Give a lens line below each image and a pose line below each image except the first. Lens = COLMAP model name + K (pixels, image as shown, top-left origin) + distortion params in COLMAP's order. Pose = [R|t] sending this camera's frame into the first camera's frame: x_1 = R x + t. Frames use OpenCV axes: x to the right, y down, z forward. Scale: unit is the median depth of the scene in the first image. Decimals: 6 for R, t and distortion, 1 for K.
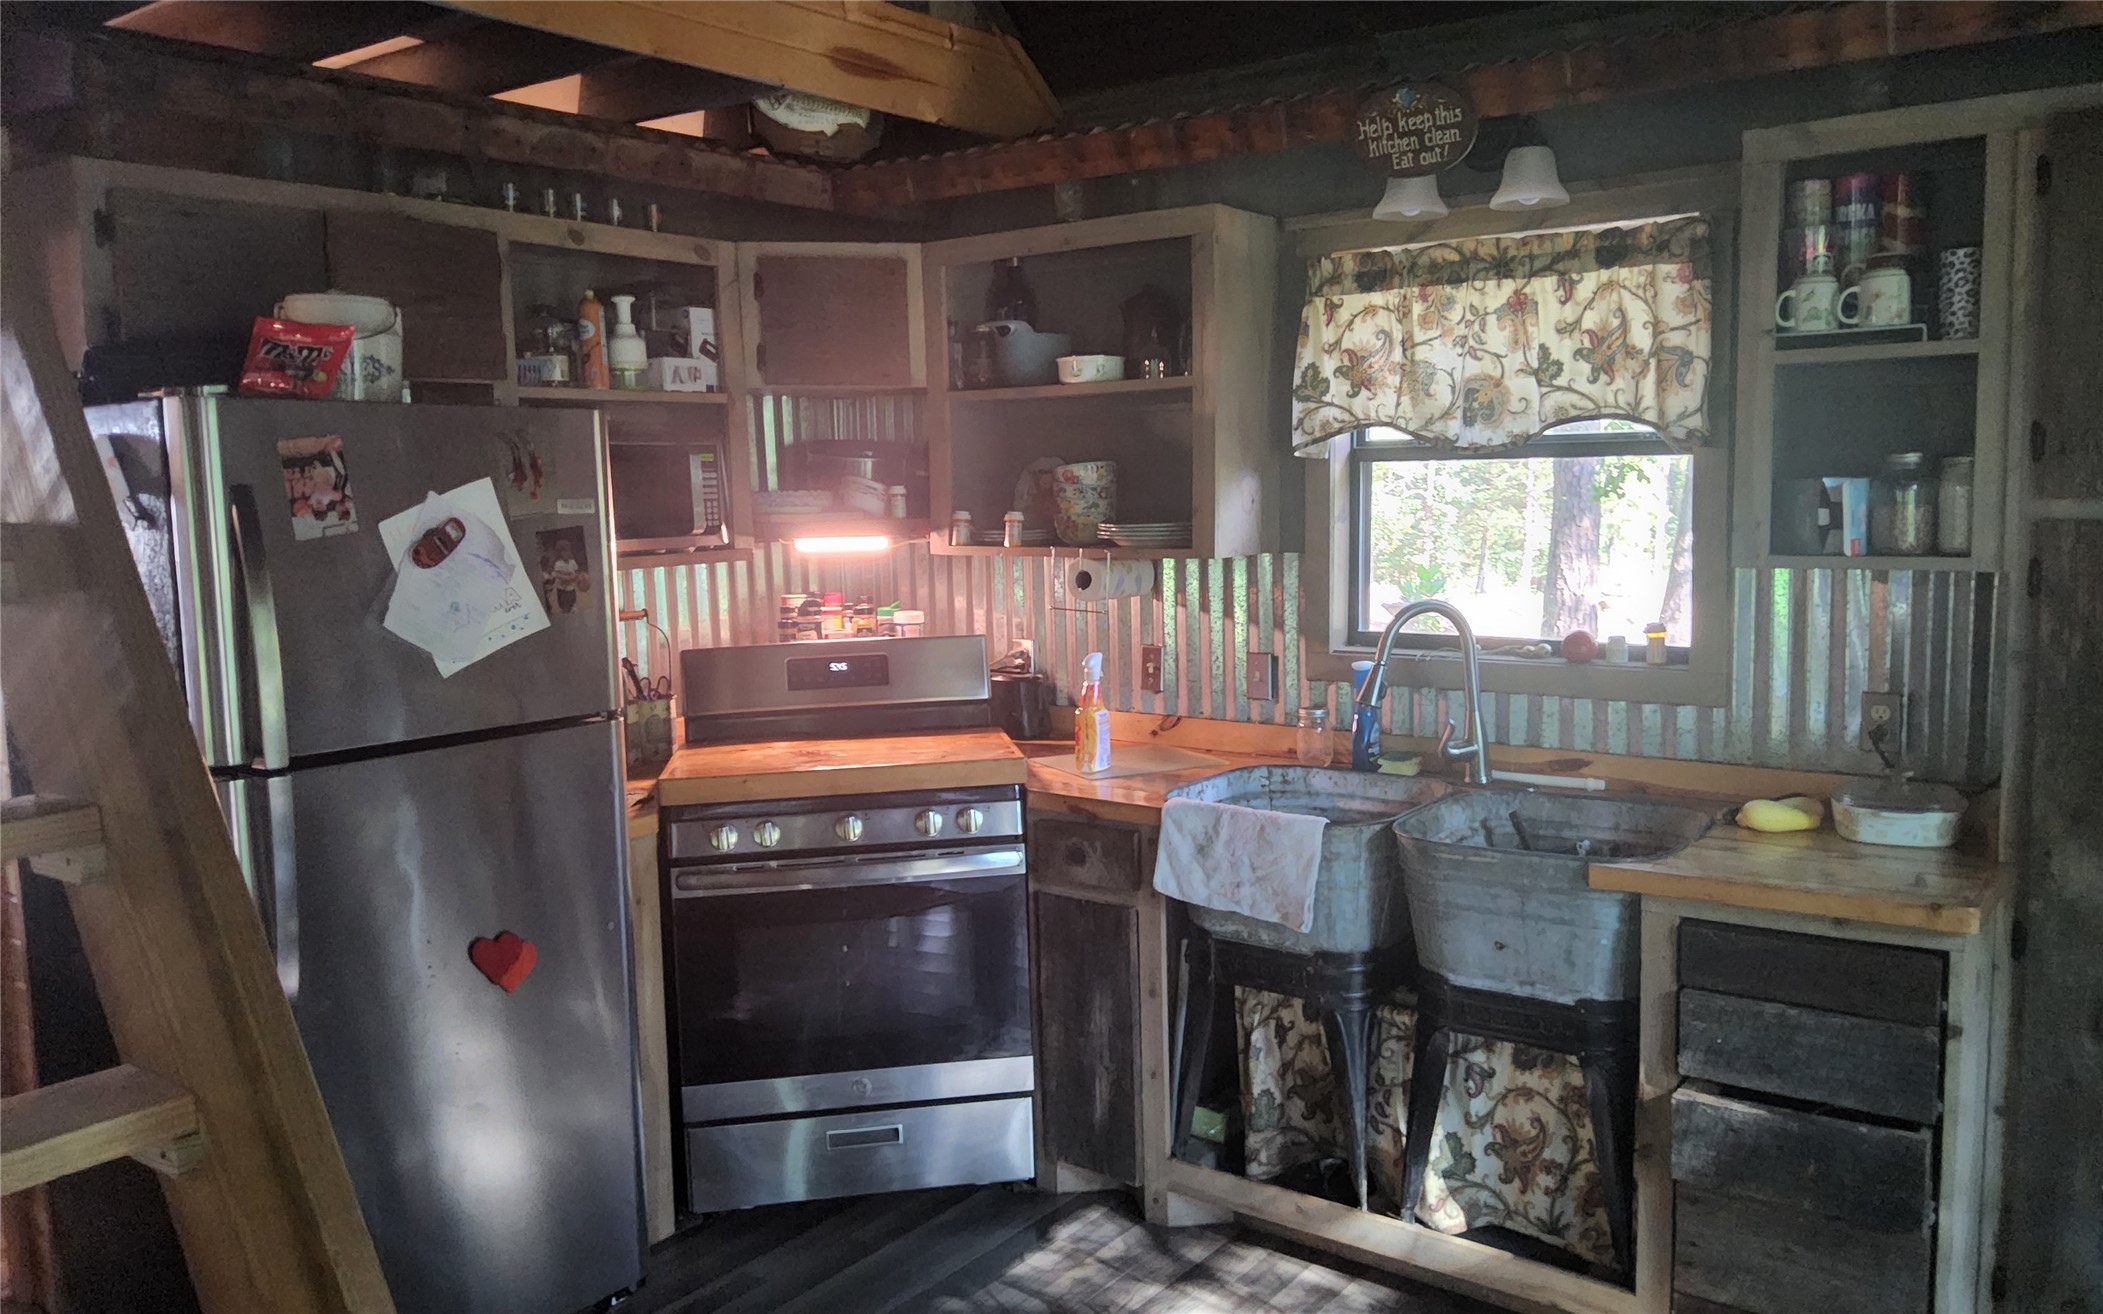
lens RADIAL K [[1606.4, 0, 1008.3], [0, 1606.4, 648.5], [0, 0, 1]] dist [0.051764, -0.109646]
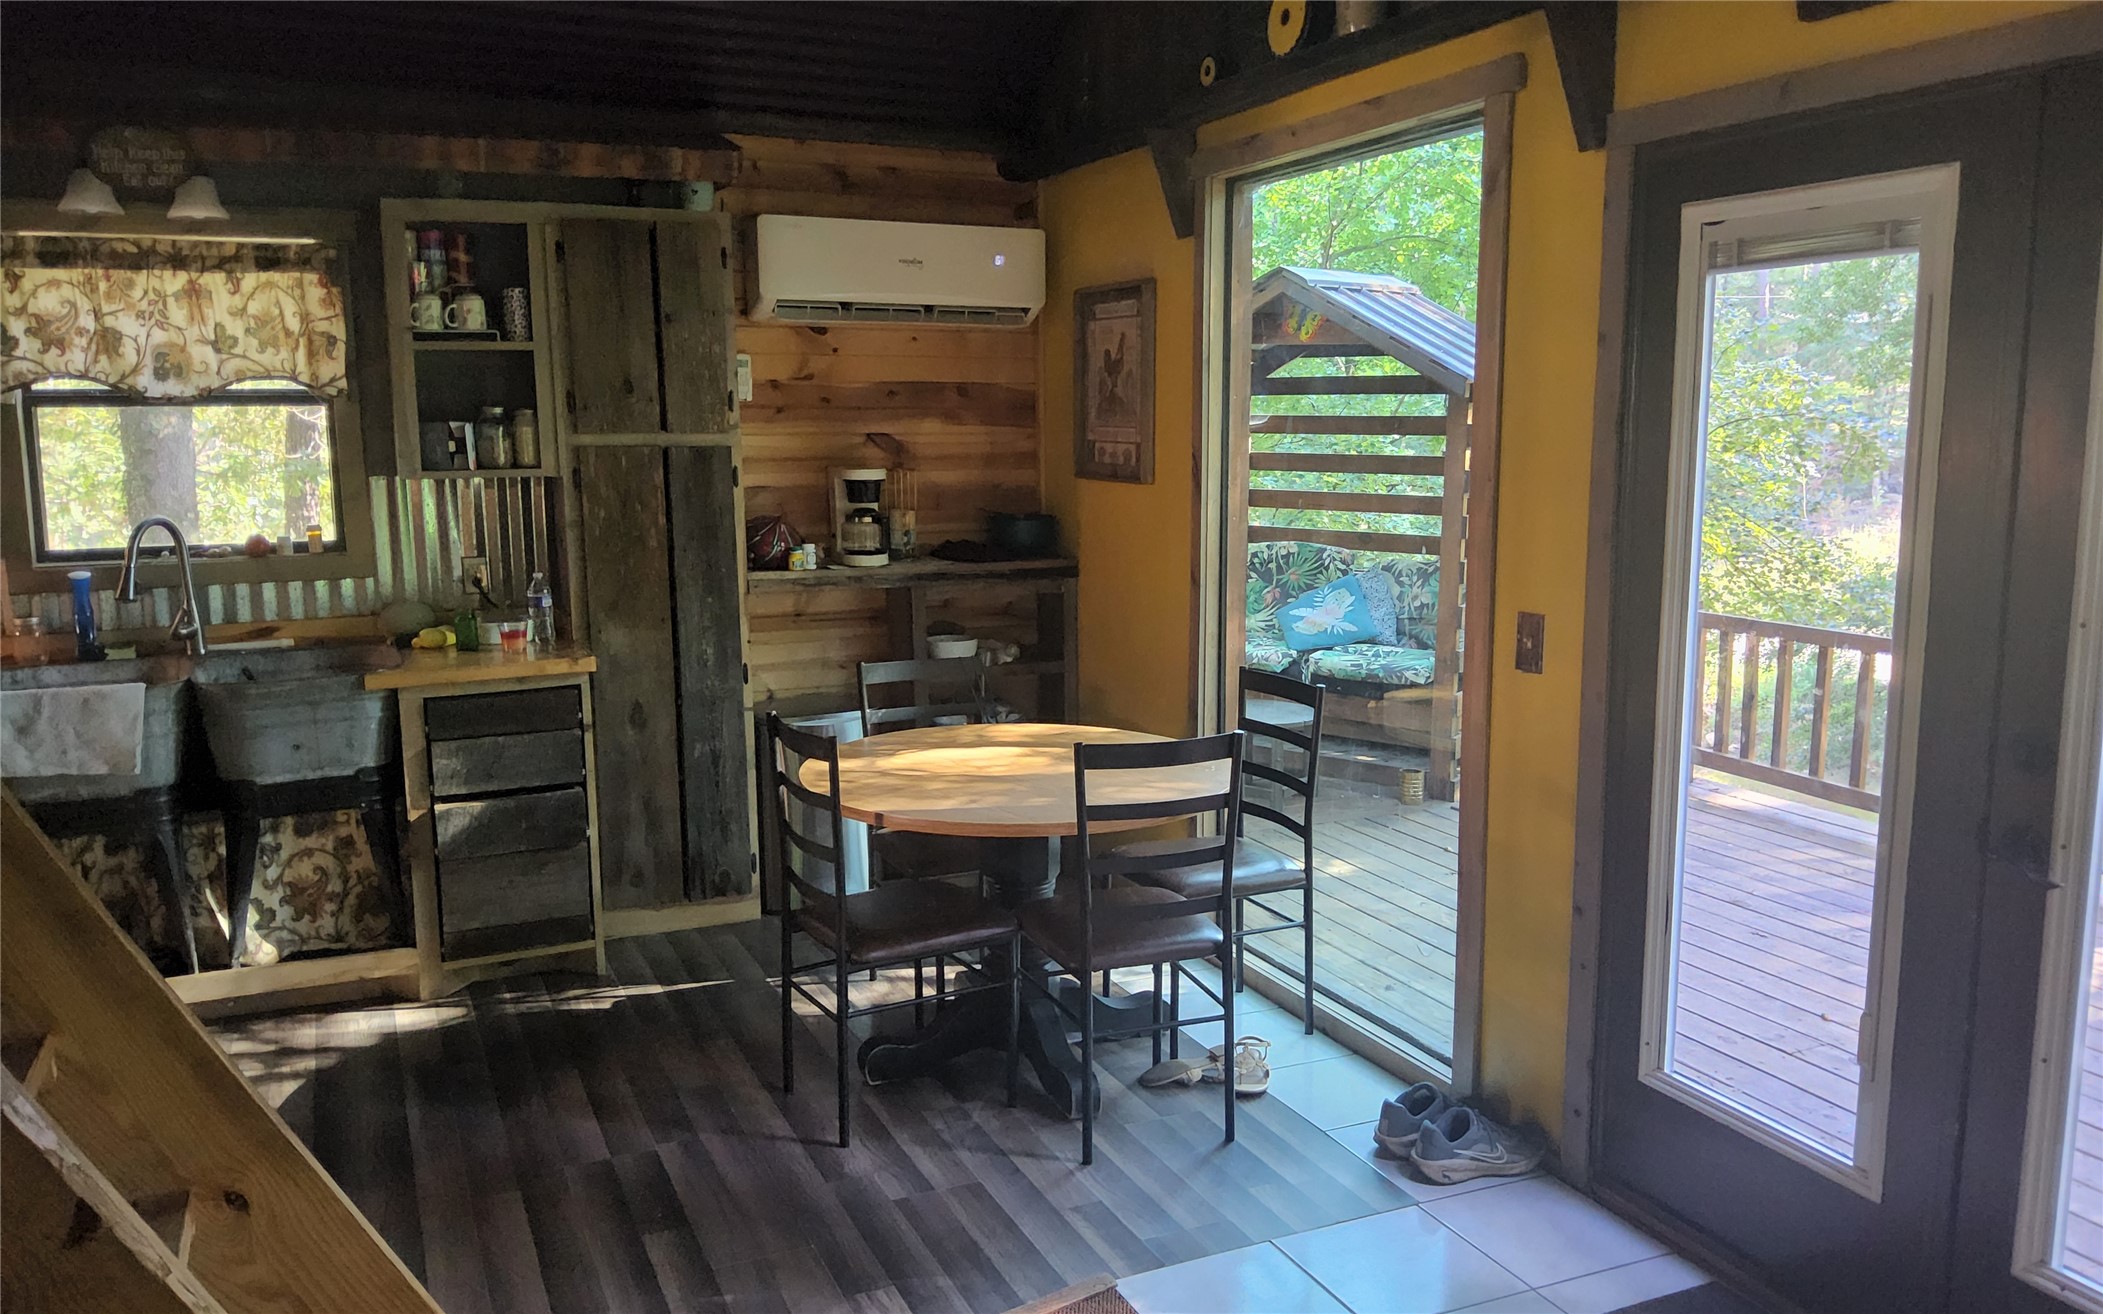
lens RADIAL K [[1648.1, 0, 1051.5], [0, 1648.1, 657.0], [0, 0, 1]] dist [0.049244, -0.065122]
pose [[0.480905, -0.122942, 0.868111, -0.607424], [0.091409, 0.991755, 0.089815, 0.030180], [-0.871995, 0.036161, 0.488178, -0.295430]]
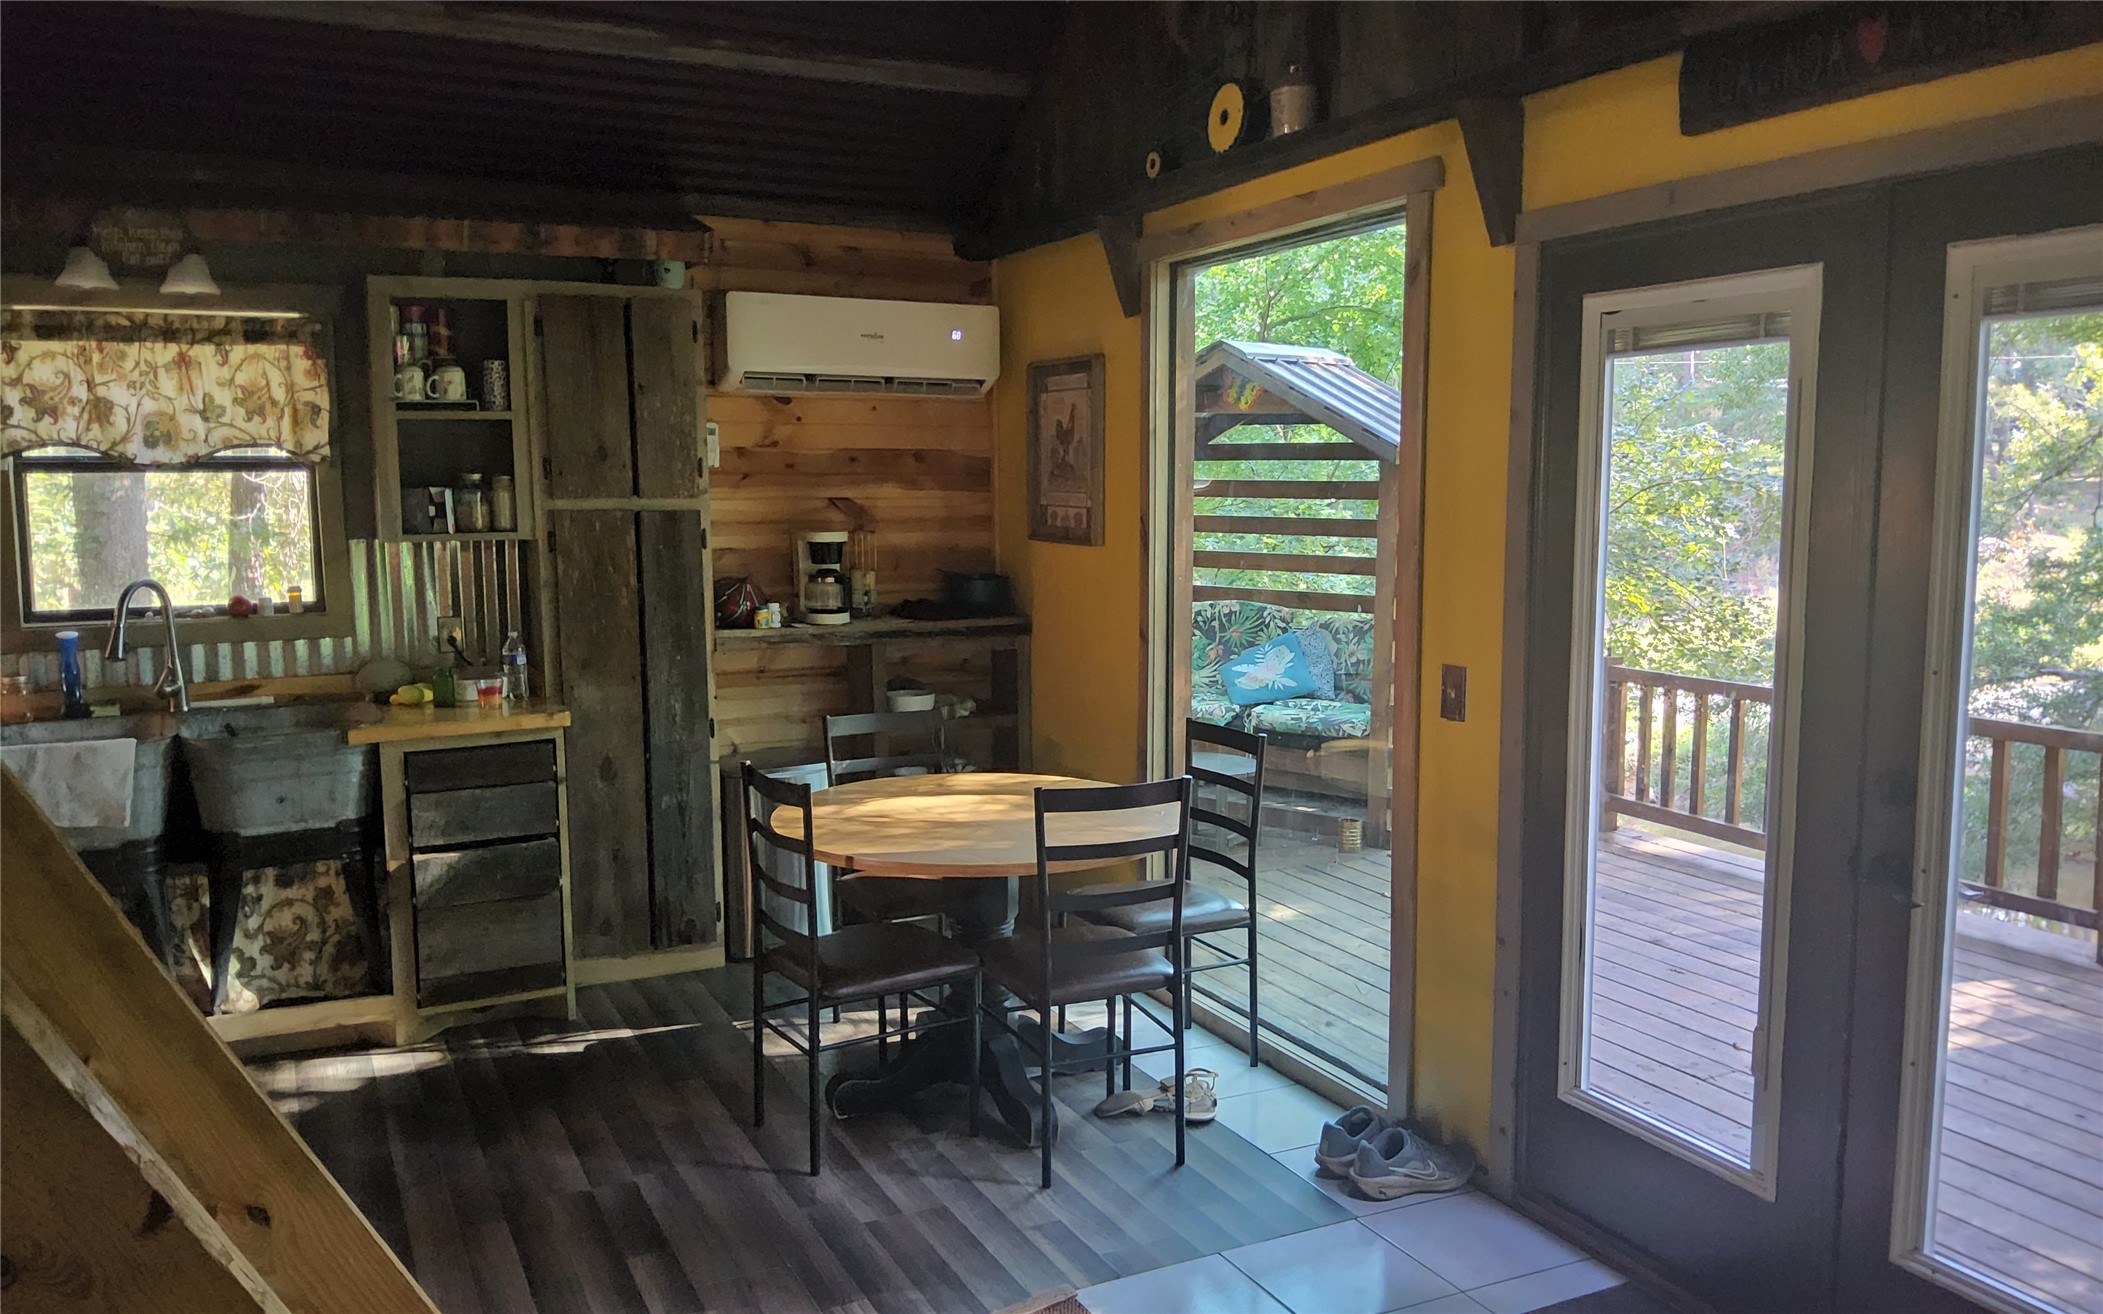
lens RADIAL K [[1648.1, 0, 1051.5], [0, 1648.1, 657.0], [0, 0, 1]] dist [0.049244, -0.065122]
pose [[0.450209, -0.092745, 0.888094, -0.681824], [0.092209, 0.994103, 0.057071, 0.028151], [-0.888150, 0.056196, 0.456105, -0.322530]]
